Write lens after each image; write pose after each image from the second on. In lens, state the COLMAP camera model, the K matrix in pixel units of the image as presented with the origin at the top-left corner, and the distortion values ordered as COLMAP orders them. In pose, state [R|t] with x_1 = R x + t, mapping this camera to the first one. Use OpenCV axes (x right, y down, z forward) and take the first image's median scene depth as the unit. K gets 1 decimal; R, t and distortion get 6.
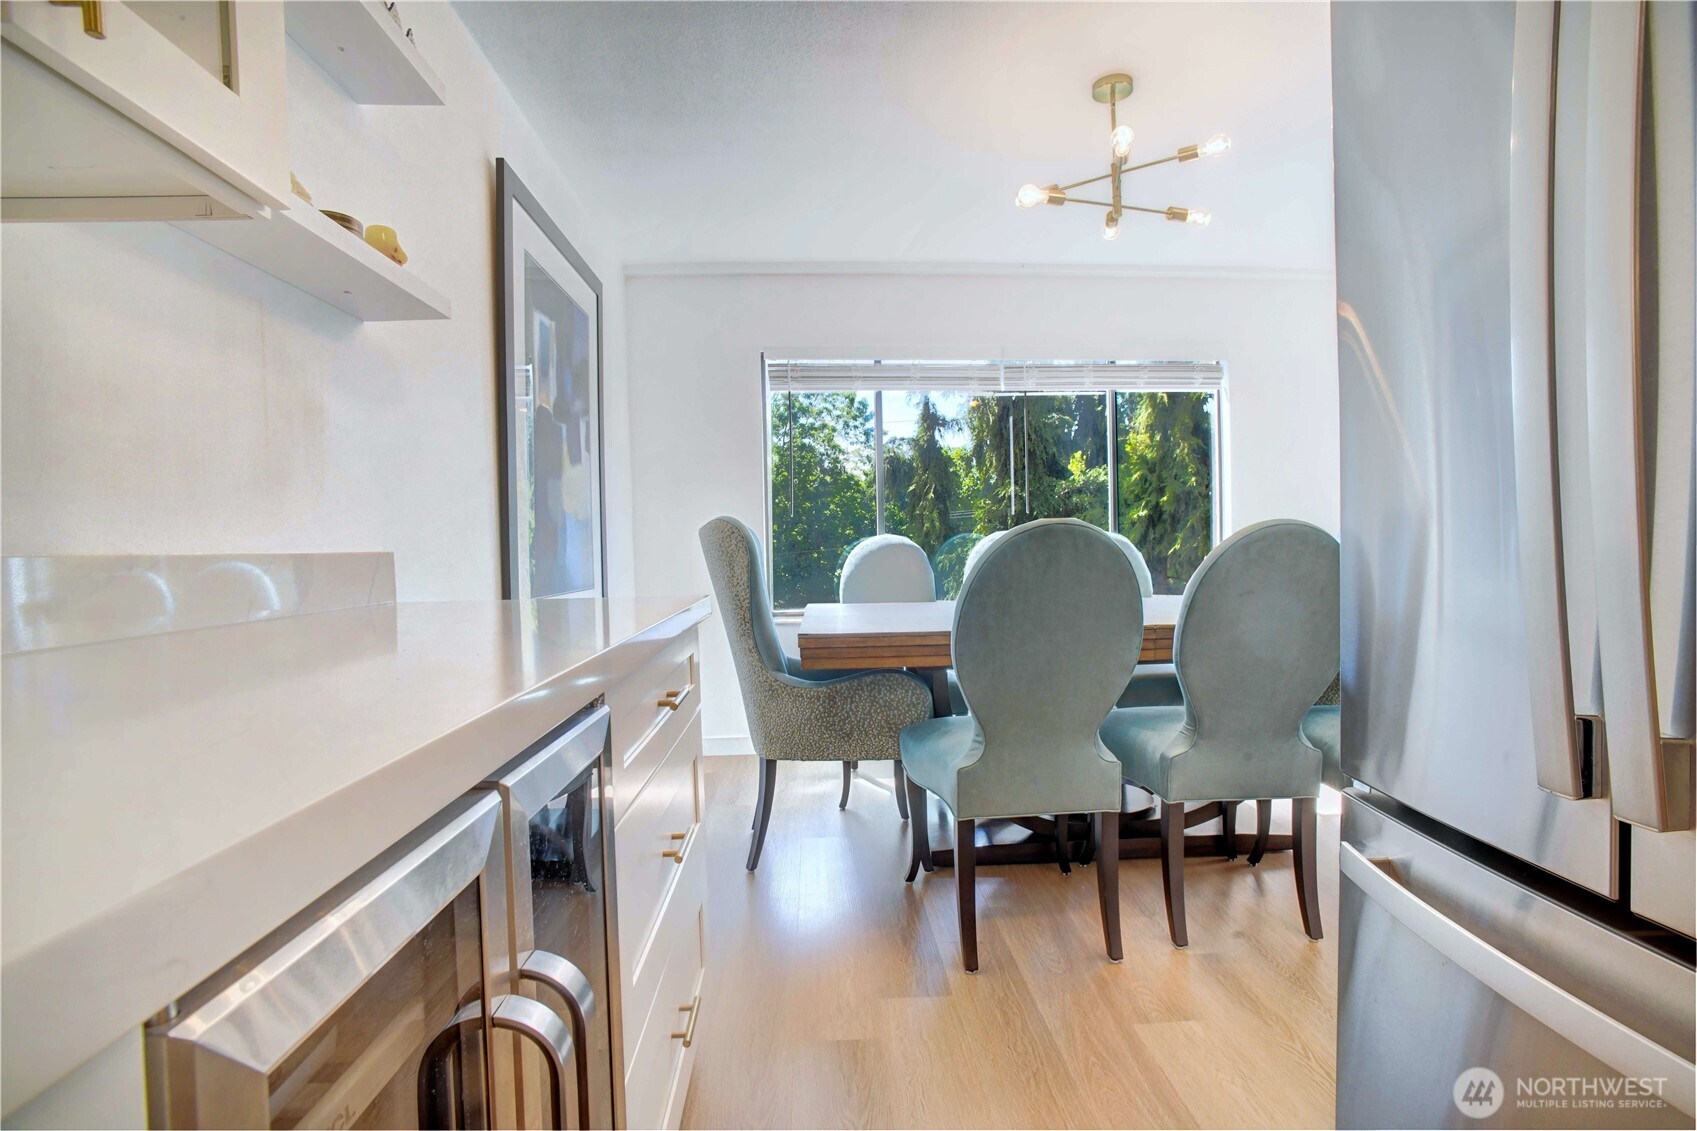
lens RADIAL K [[838.3, 0, 860.4], [0, 838.3, 565.4], [0, 0, 1]] dist [-0.064268, 0.031564]
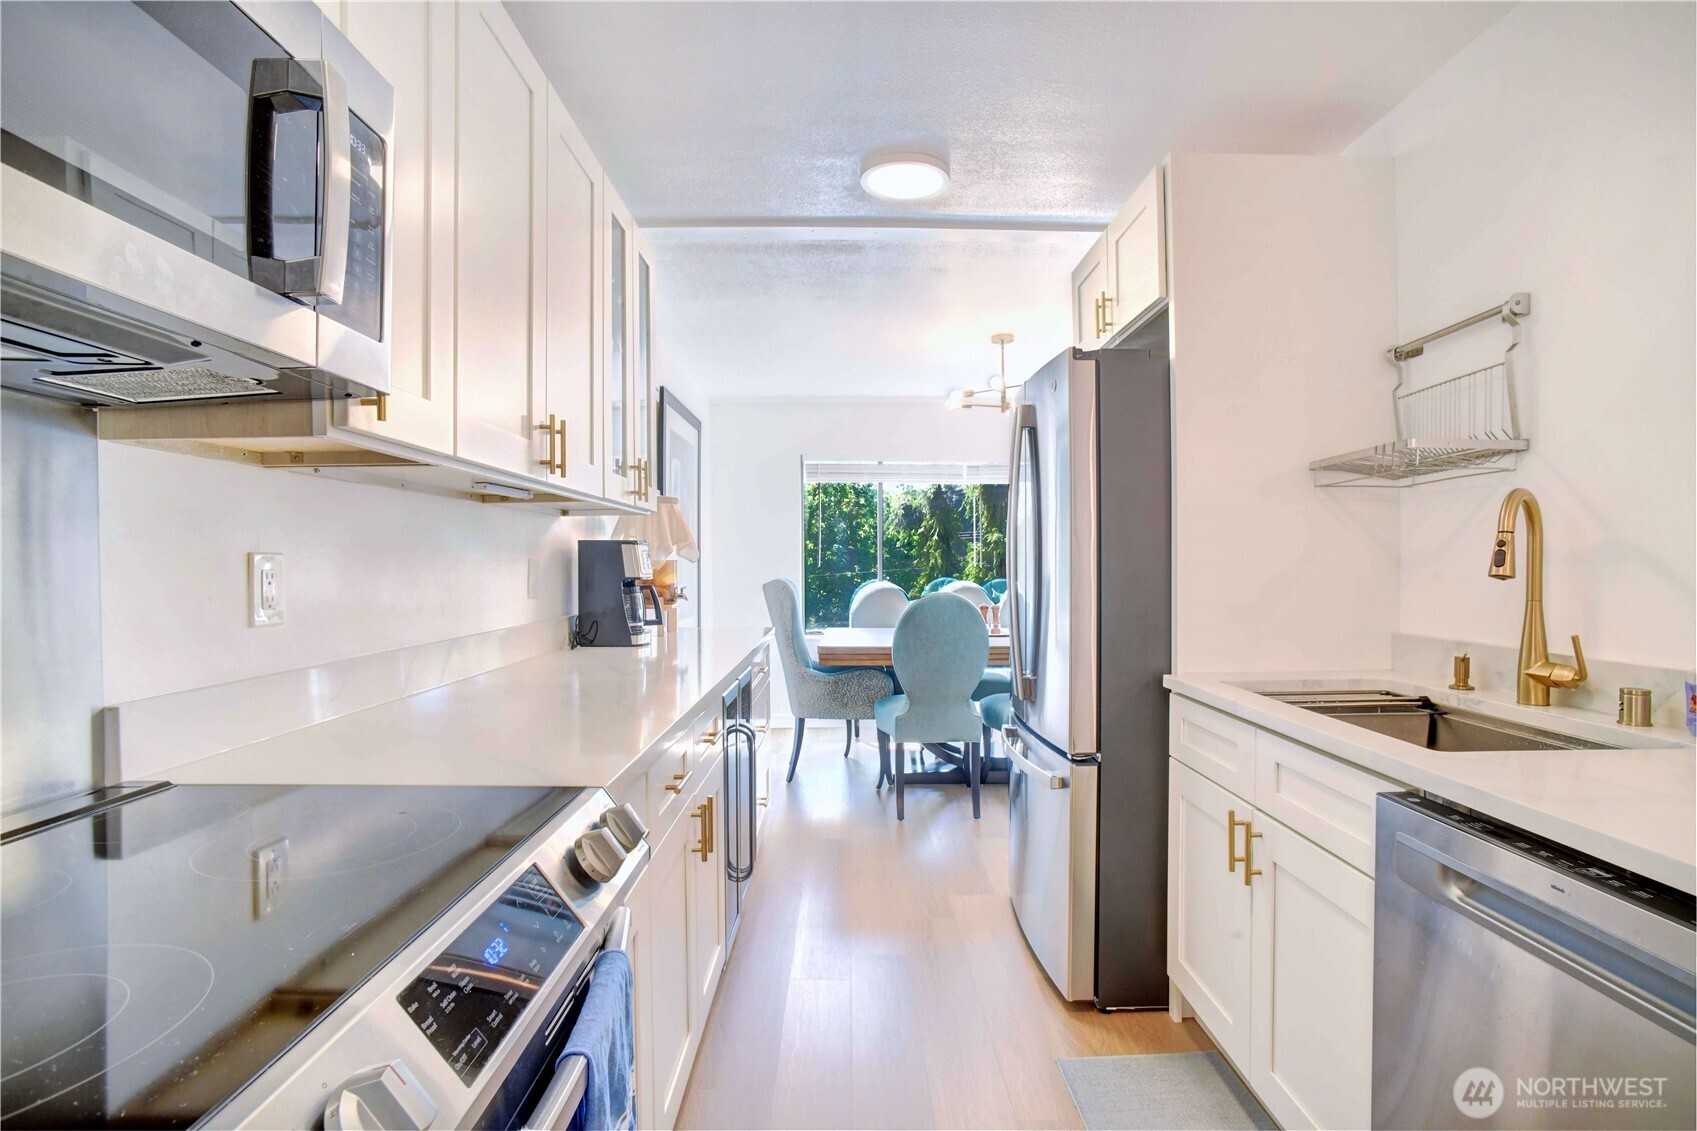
lens RADIAL K [[838.3, 0, 860.4], [0, 838.3, 565.4], [0, 0, 1]] dist [-0.064268, 0.031564]
pose [[0.998871, 0.018516, -0.043741, 0.072944], [-0.019246, 0.999682, -0.016323, -0.051024], [0.043424, 0.017147, 0.998910, -0.632403]]
